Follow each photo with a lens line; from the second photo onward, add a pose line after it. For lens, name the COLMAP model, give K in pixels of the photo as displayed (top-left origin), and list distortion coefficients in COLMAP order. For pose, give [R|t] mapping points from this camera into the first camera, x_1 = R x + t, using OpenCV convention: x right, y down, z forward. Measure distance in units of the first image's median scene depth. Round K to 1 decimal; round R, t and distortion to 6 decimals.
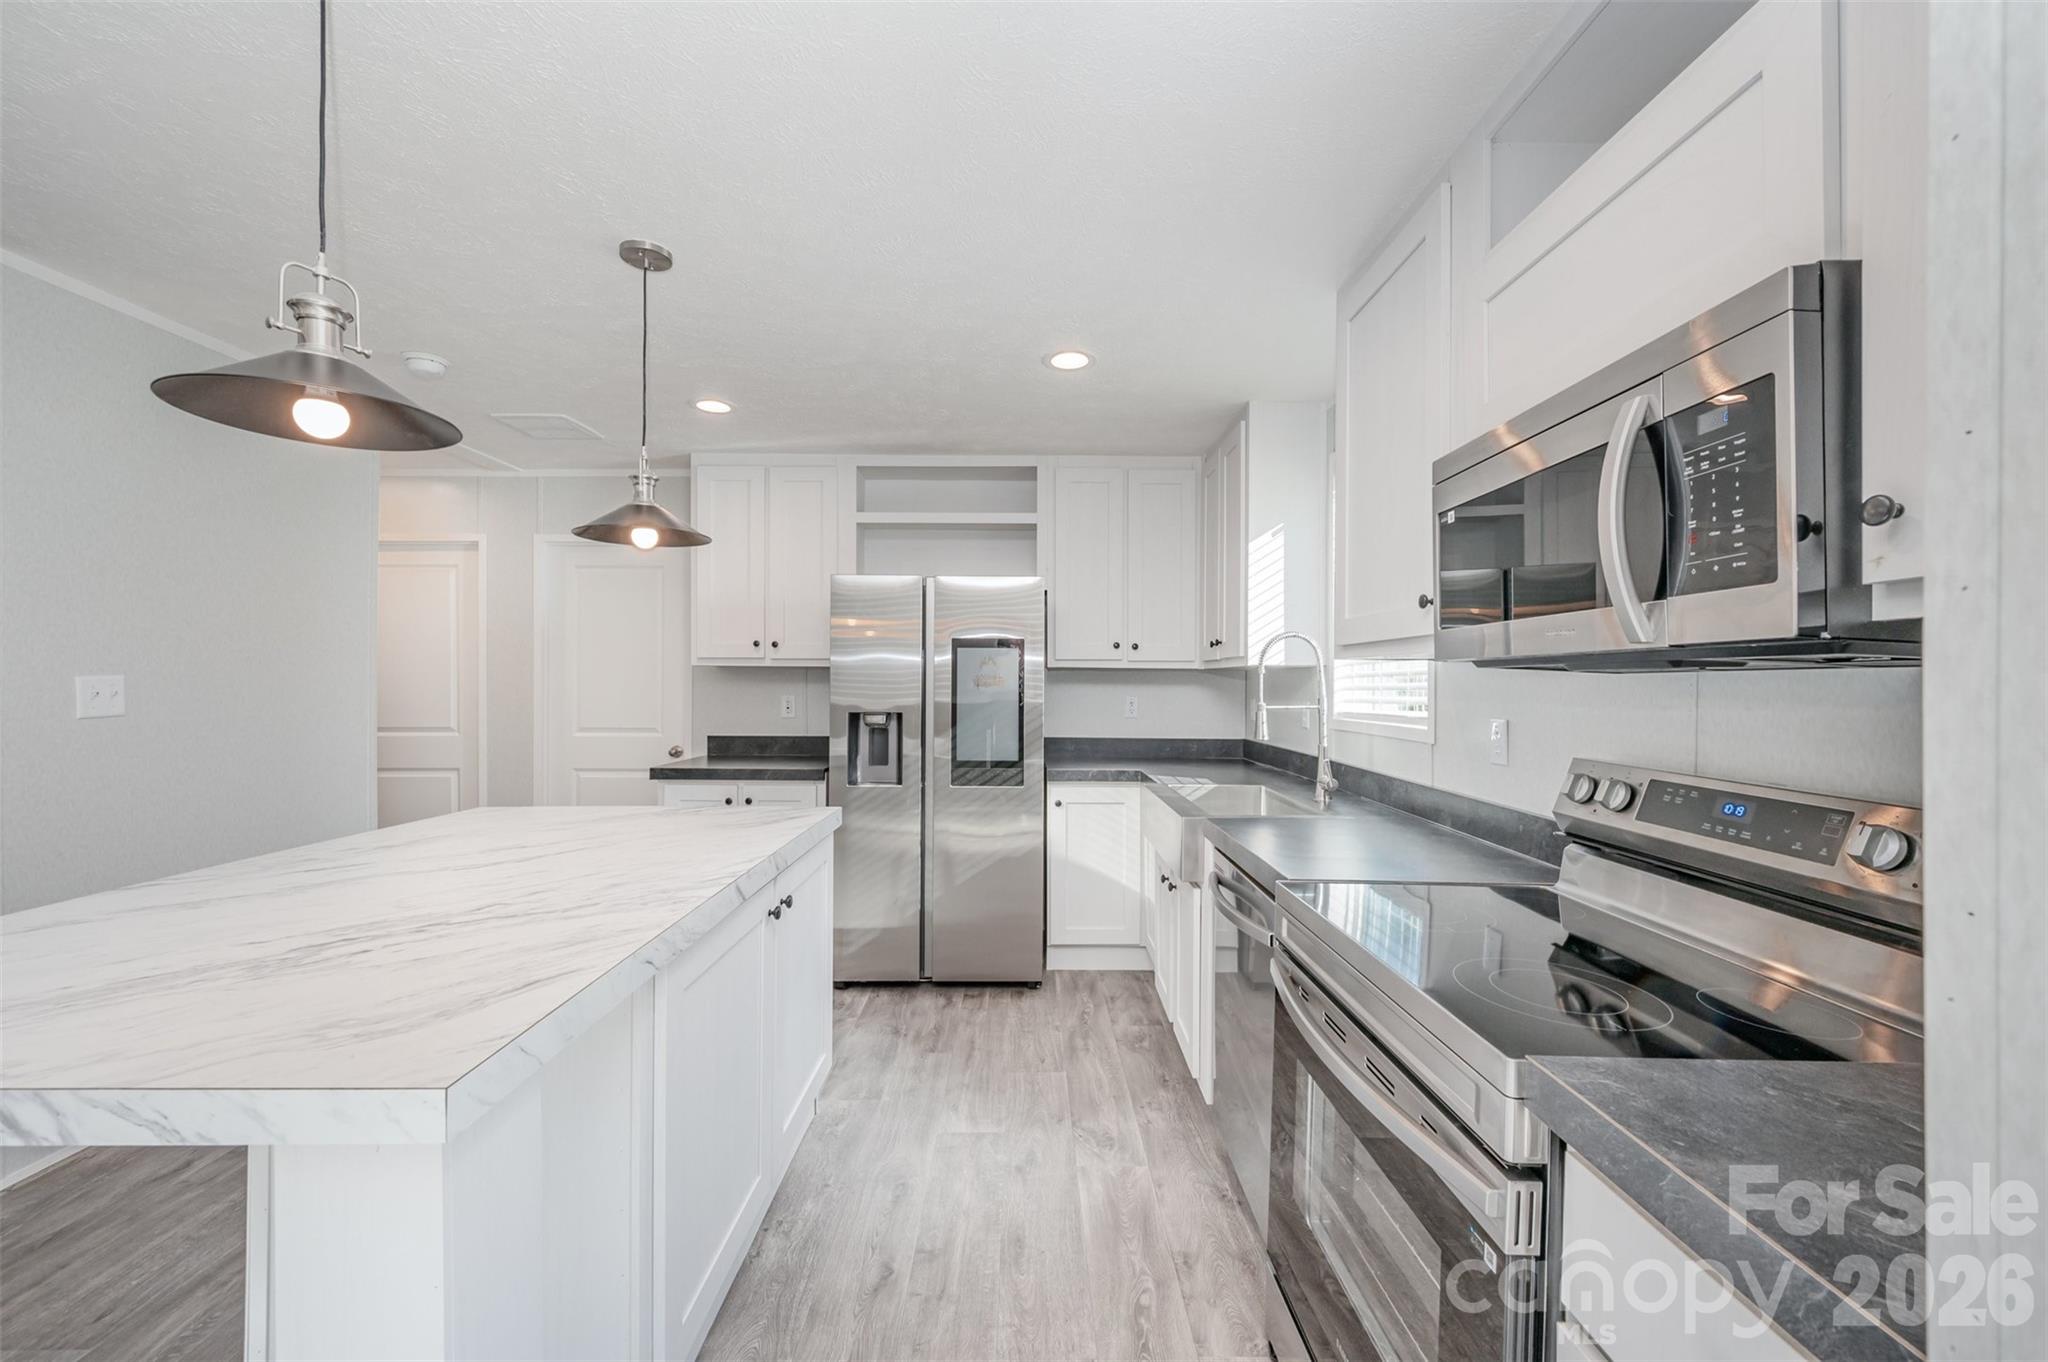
lens RADIAL K [[806.6, 0, 1047.3], [0, 806.6, 645.9], [0, 0, 1]] dist [-0.004009, 0.002434]
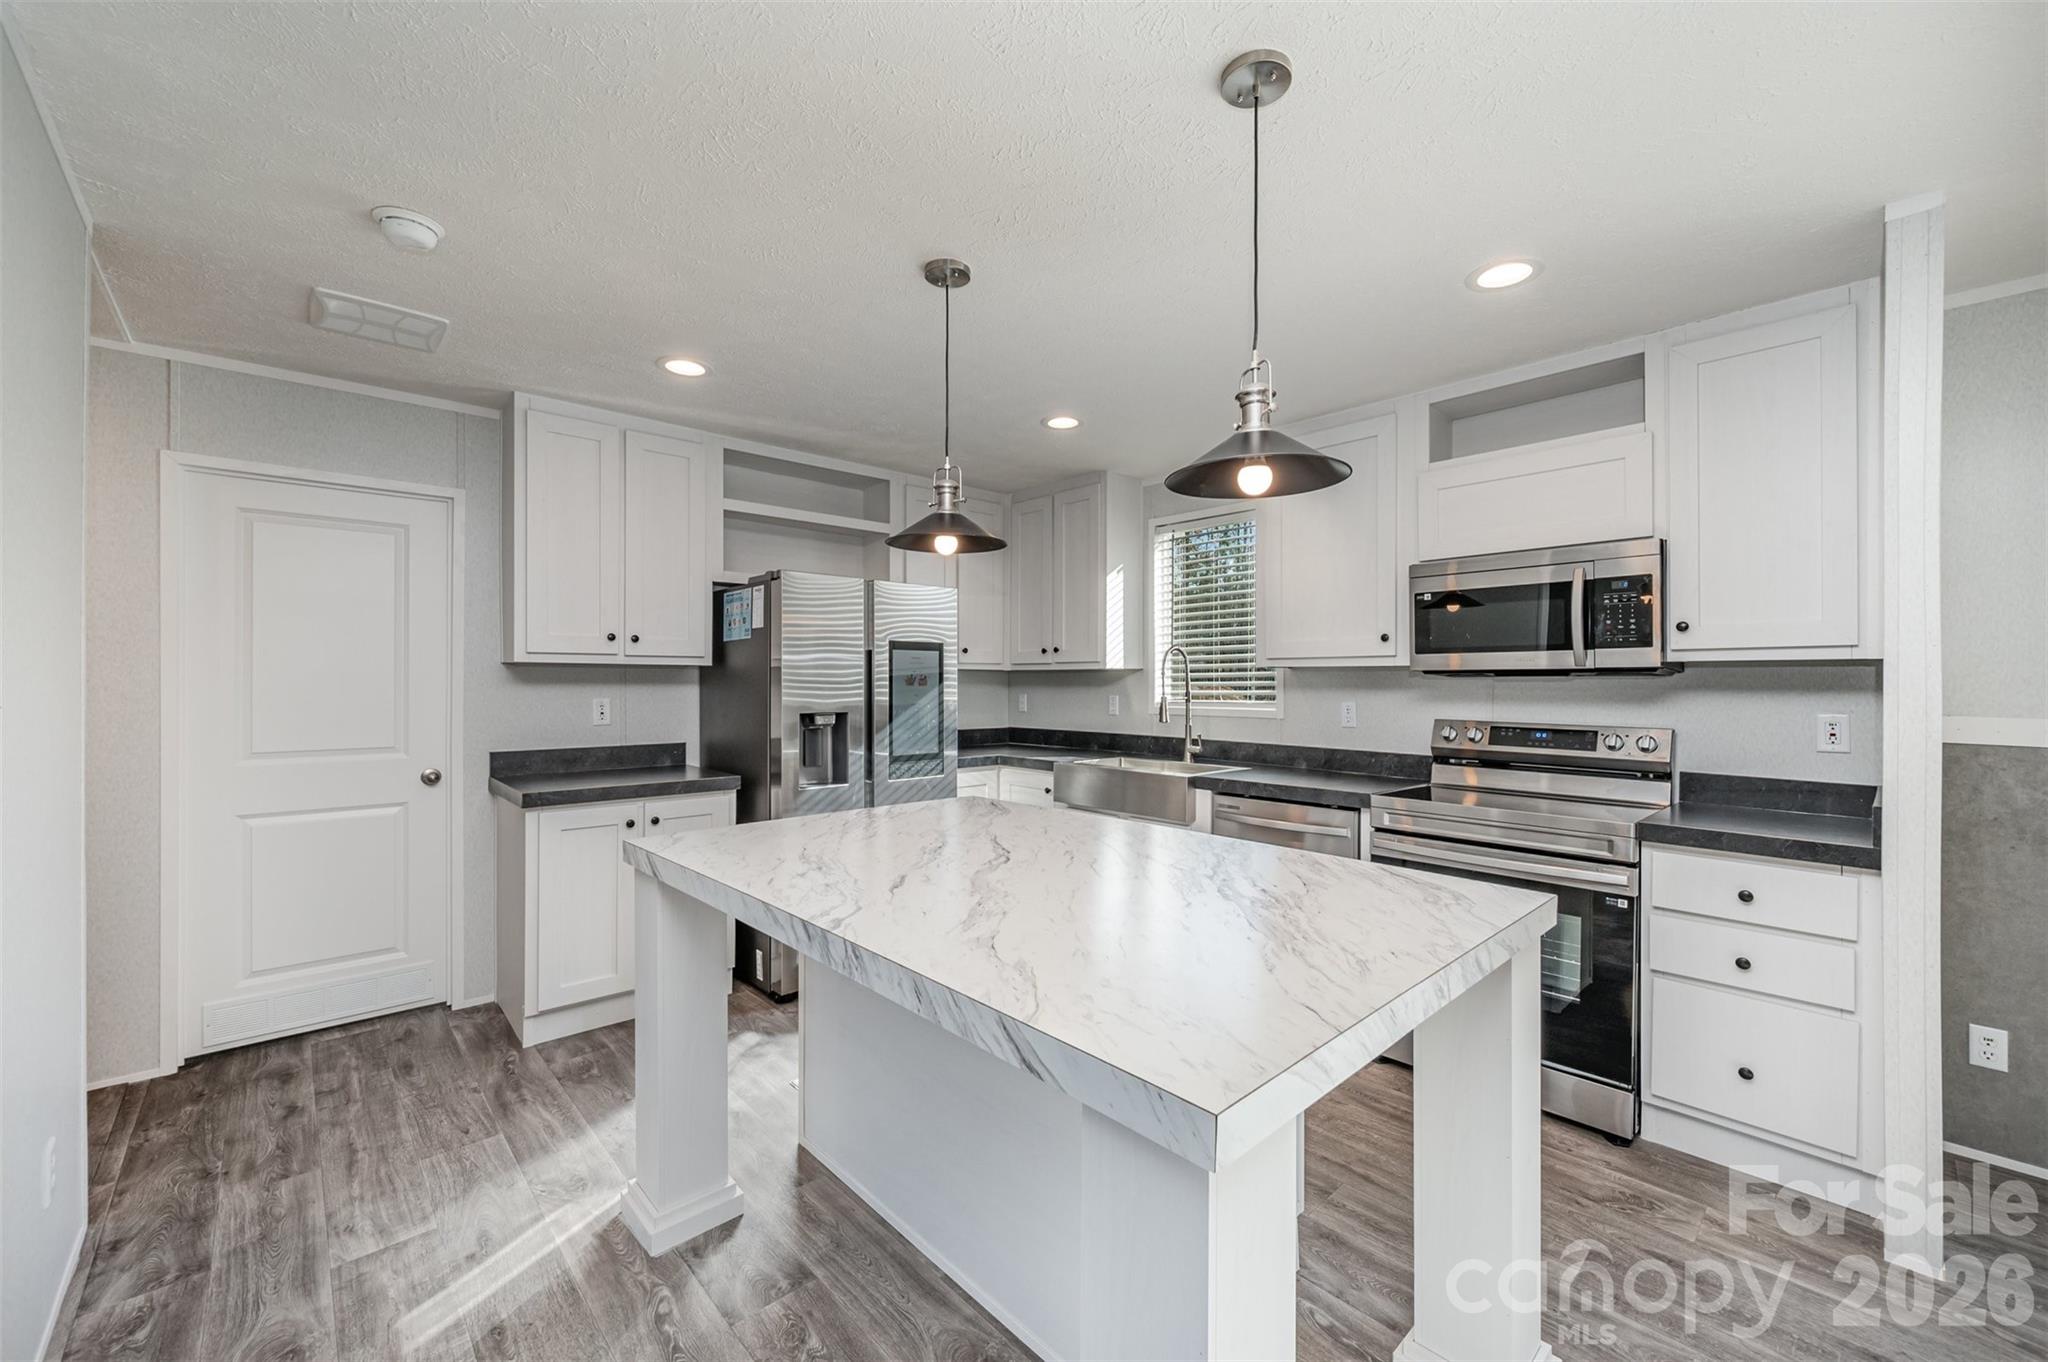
lens RADIAL K [[806.6, 0, 1015.0], [0, 806.6, 678.1], [0, 0, 1]] dist [-0.004009, 0.002434]
pose [[0.737120, -0.004040, 0.675750, -0.673225], [-0.027658, 0.998964, 0.036141, -0.003583], [-0.675195, -0.045330, 0.736245, 0.100325]]
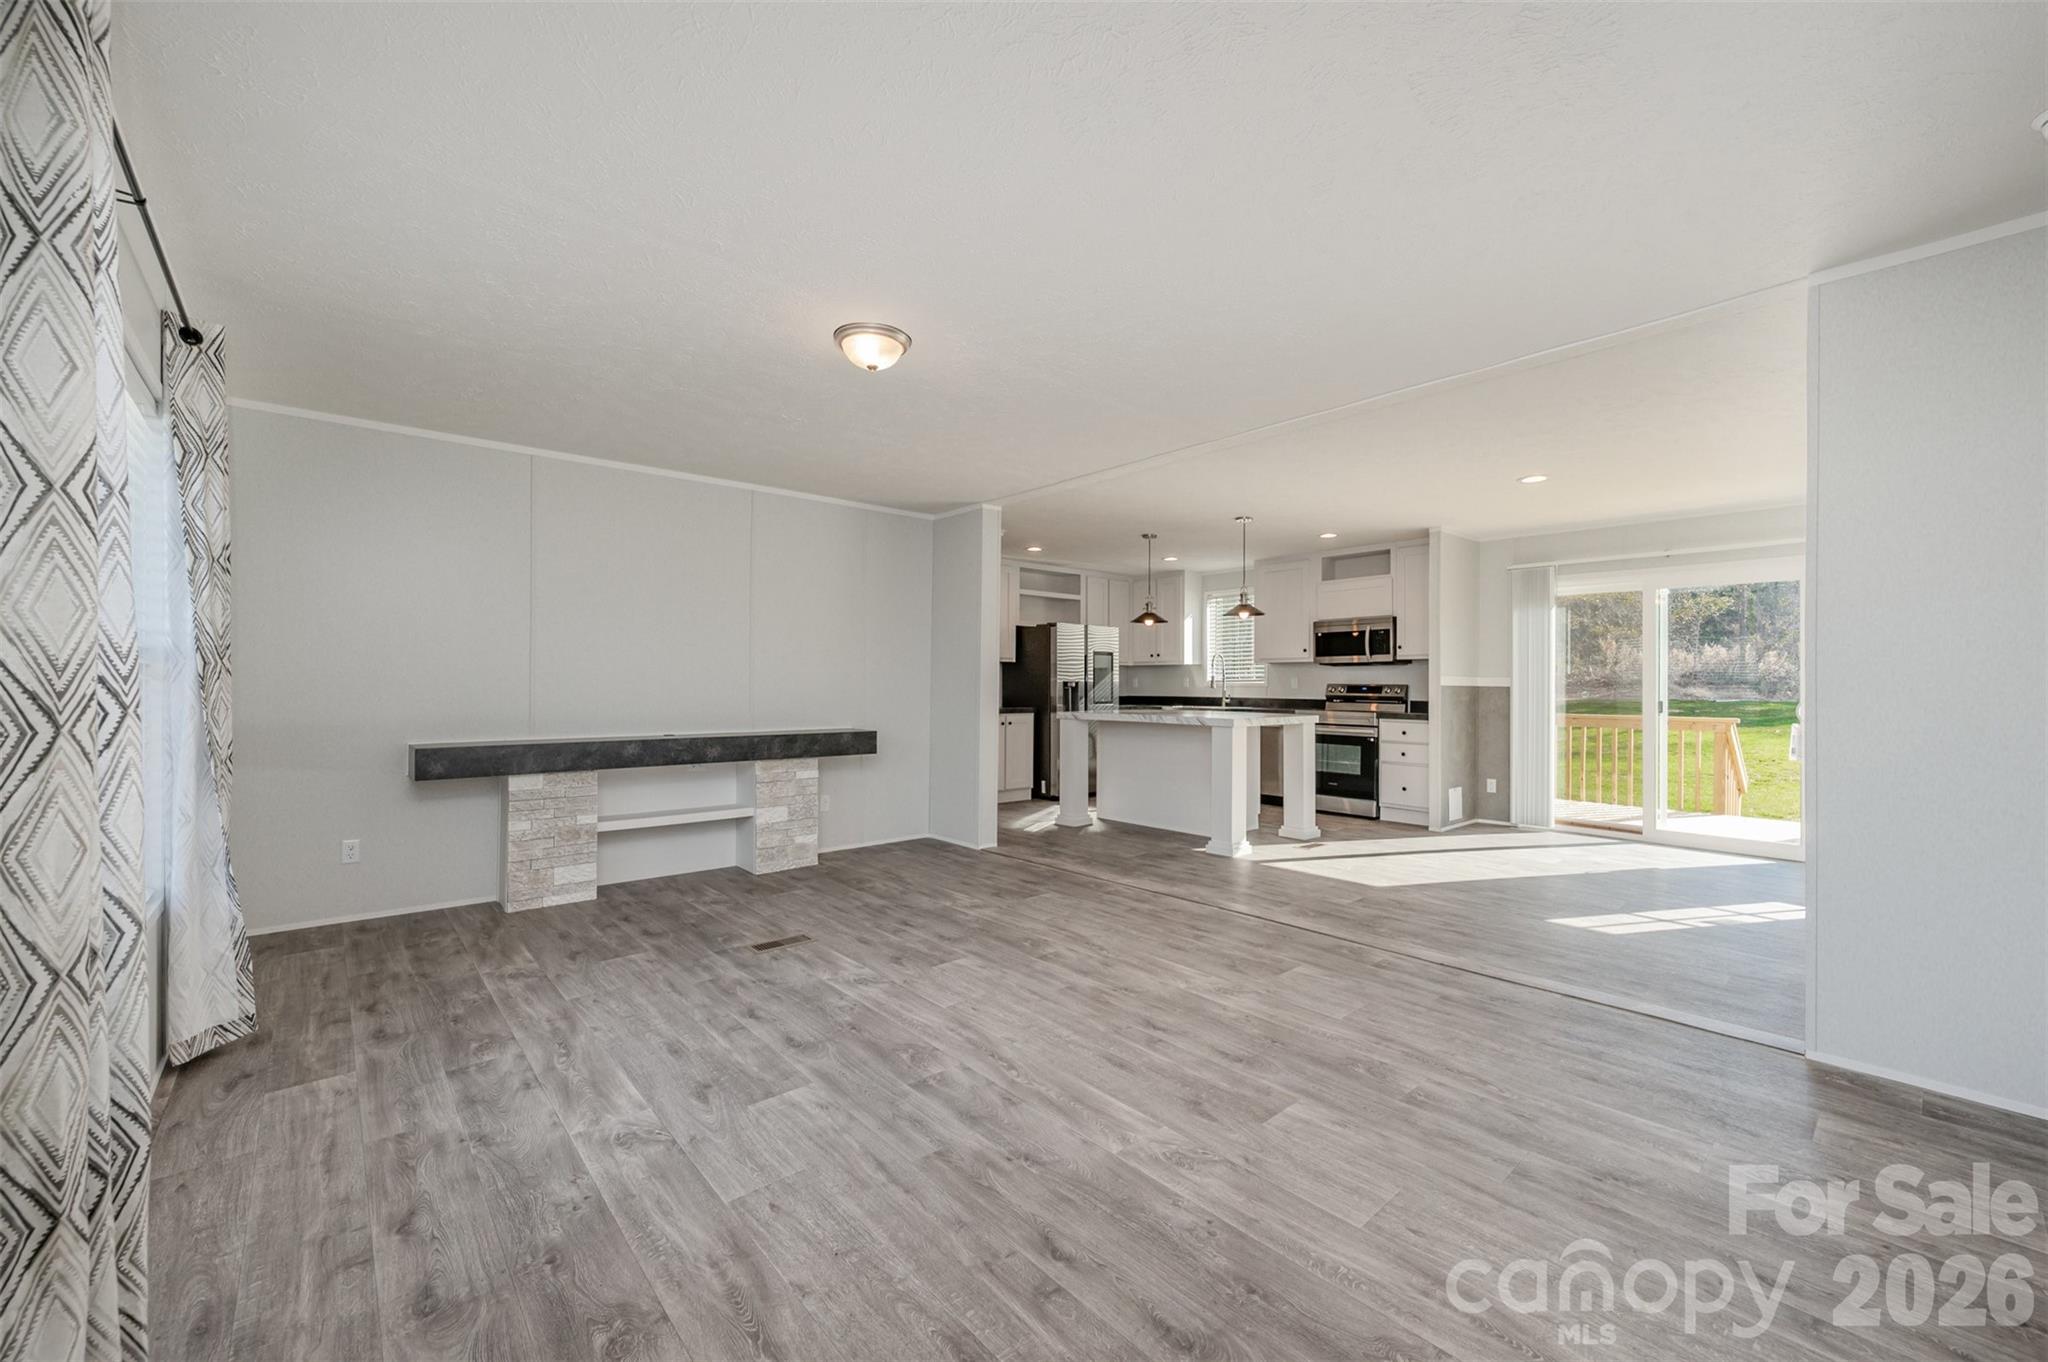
lens RADIAL K [[806.6, 0, 1040.8], [0, 806.6, 687.1], [0, 0, 1]] dist [-0.004009, 0.002434]
pose [[0.731372, -0.004827, 0.681962, -1.789948], [-0.028576, 0.998880, 0.037717, 0.010137], [-0.681380, -0.047073, 0.730415, -0.632884]]
